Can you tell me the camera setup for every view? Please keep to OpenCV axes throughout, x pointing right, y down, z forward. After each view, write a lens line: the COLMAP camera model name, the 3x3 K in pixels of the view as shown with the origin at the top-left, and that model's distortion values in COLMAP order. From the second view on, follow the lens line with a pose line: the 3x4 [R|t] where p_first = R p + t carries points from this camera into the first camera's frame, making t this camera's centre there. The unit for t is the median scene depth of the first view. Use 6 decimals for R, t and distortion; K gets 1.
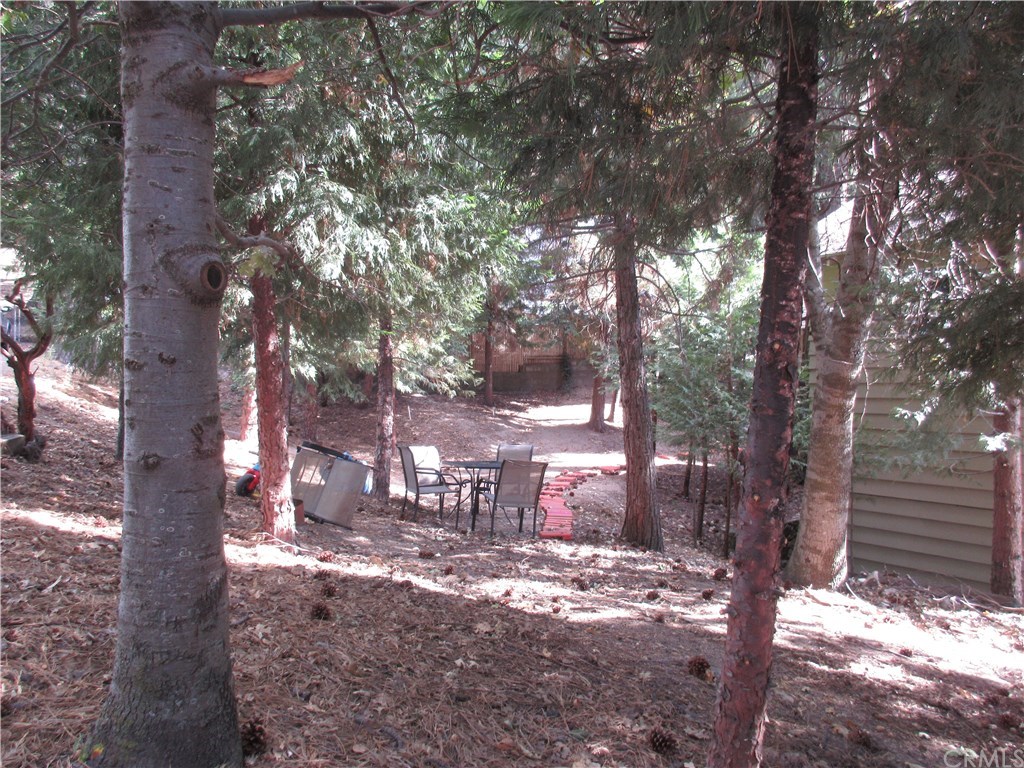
lens RADIAL K [[768.8, 0, 511.8], [0, 768.8, 384.7], [0, 0, 1]] dist [0.024140, -0.001490]
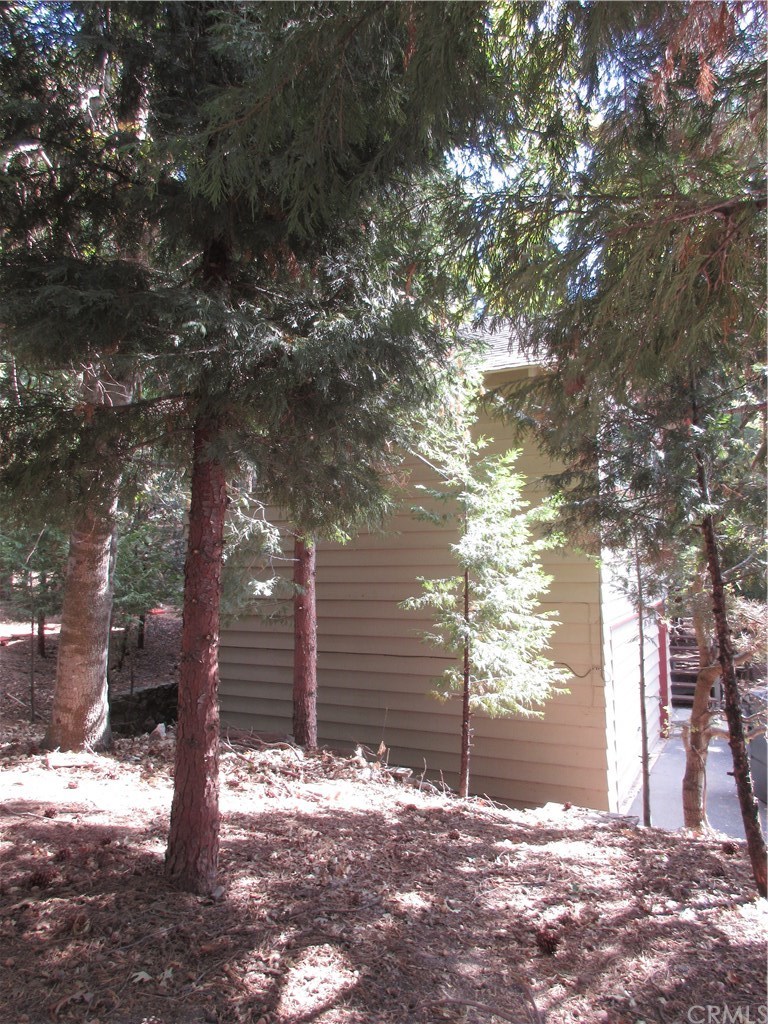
lens RADIAL K [[768.8, 0, 382.6], [0, 768.8, 512.8], [0, 0, 1]] dist [0.024140, -0.001490]
pose [[0.893826, 0.010070, 0.448302, 0.314723], [0.012733, 0.998775, -0.047822, 0.030204], [-0.448234, 0.048453, 0.892602, -0.001016]]
